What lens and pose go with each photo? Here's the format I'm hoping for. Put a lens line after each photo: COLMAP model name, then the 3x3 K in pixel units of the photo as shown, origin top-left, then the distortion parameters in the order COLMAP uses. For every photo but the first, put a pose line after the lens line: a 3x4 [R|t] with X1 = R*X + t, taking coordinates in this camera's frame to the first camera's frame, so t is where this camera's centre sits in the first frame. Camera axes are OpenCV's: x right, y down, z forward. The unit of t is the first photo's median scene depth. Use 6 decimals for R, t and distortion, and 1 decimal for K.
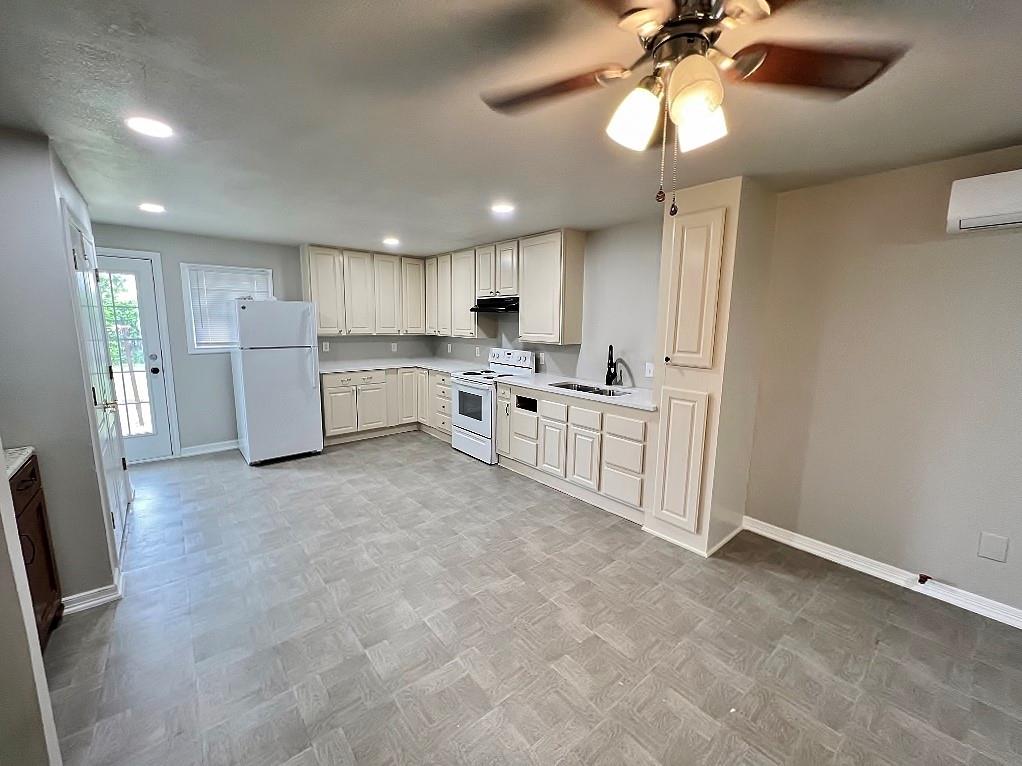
lens RADIAL K [[407.4, 0, 511.0], [0, 407.4, 383.0], [0, 0, 1]] dist [-0.001684, -0.000327]
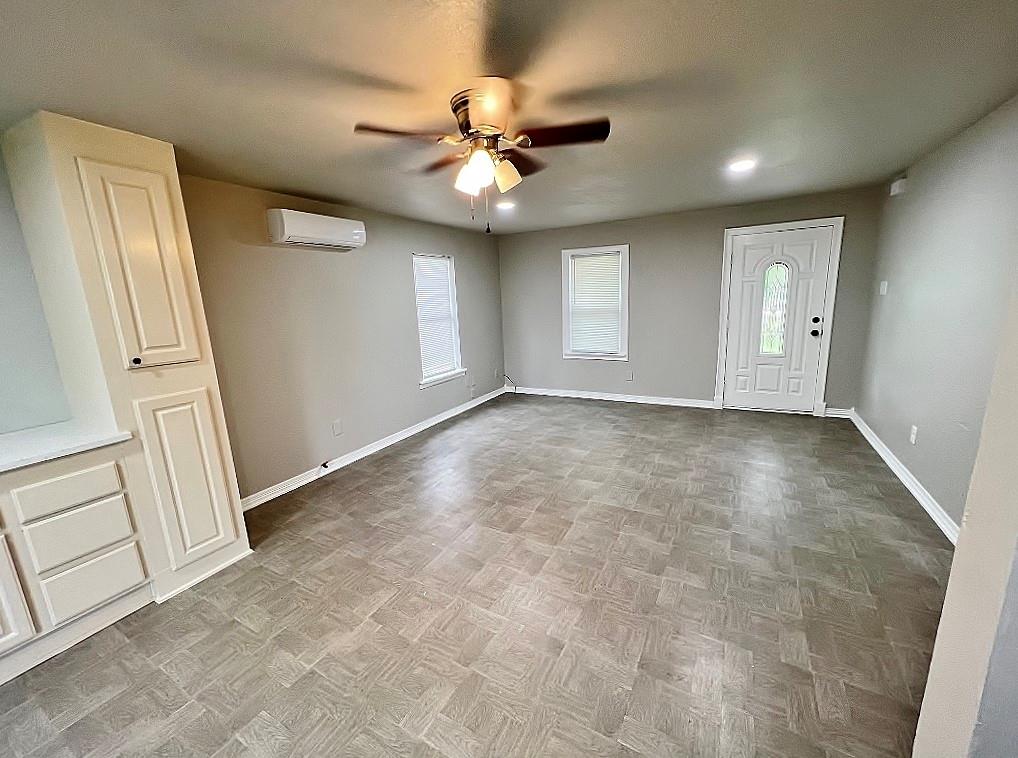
lens RADIAL K [[406.0, 0, 509.0], [0, 406.0, 379.0], [0, 0, 1]] dist [-0.002575, -0.000263]
pose [[-0.351207, -0.179992, 0.918834, -0.522311], [0.184064, 0.948926, 0.256242, -0.090942], [-0.918027, 0.259118, -0.300139, 0.607937]]
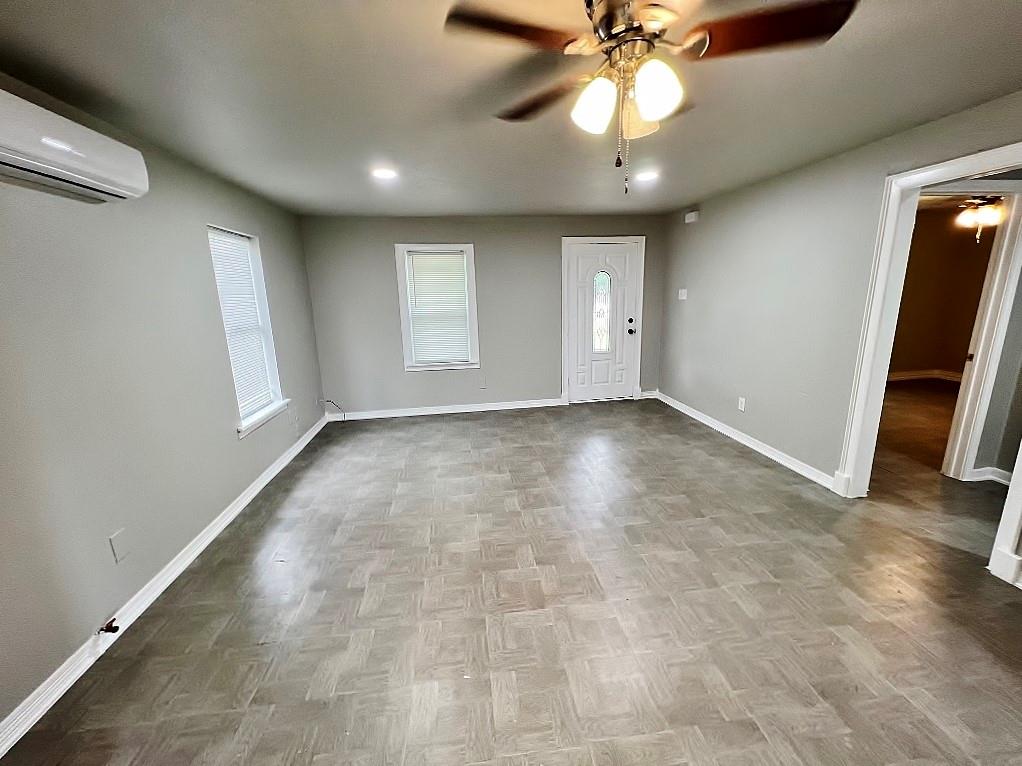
lens RADIAL K [[407.4, 0, 511.0], [0, 407.4, 383.0], [0, 0, 1]] dist [-0.001684, -0.000327]
pose [[-0.842943, -0.103969, 0.527861, -0.007092], [0.101393, 0.932867, 0.345656, -0.130329], [-0.528362, 0.344890, -0.775812, 0.864833]]
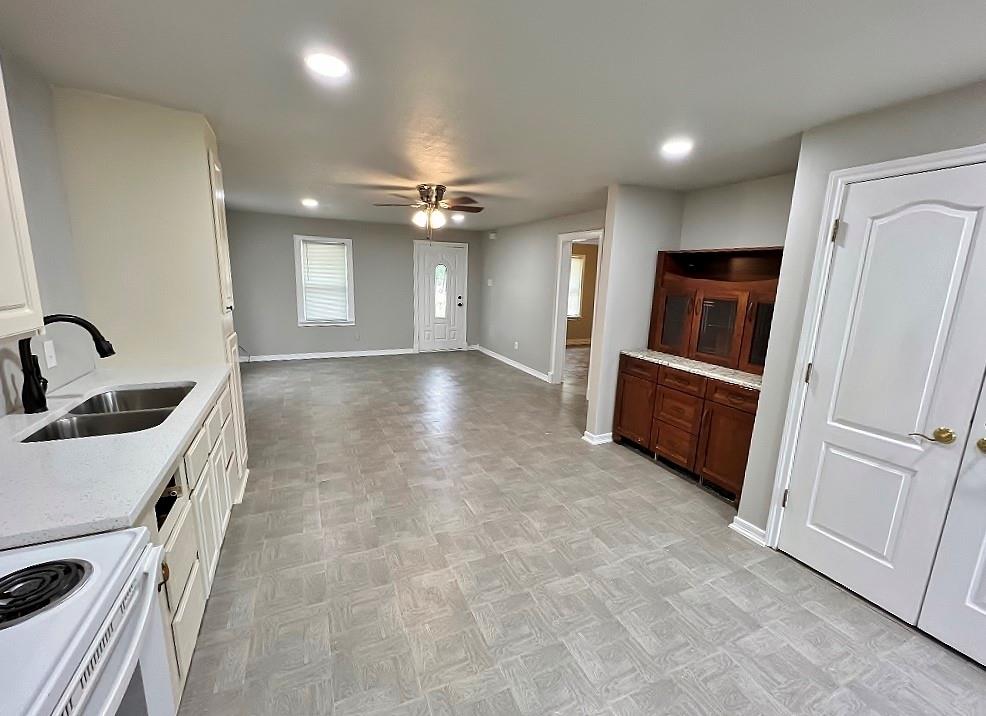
lens RADIAL K [[409.9, 0, 493.0], [0, 409.9, 358.0], [0, 0, 1]] dist [0.001449, 0.000030]
pose [[-0.963647, -0.093574, 0.250256, -0.448593], [-0.003559, 0.941076, 0.338176, -0.271746], [-0.267155, 0.324992, -0.907198, 1.724170]]
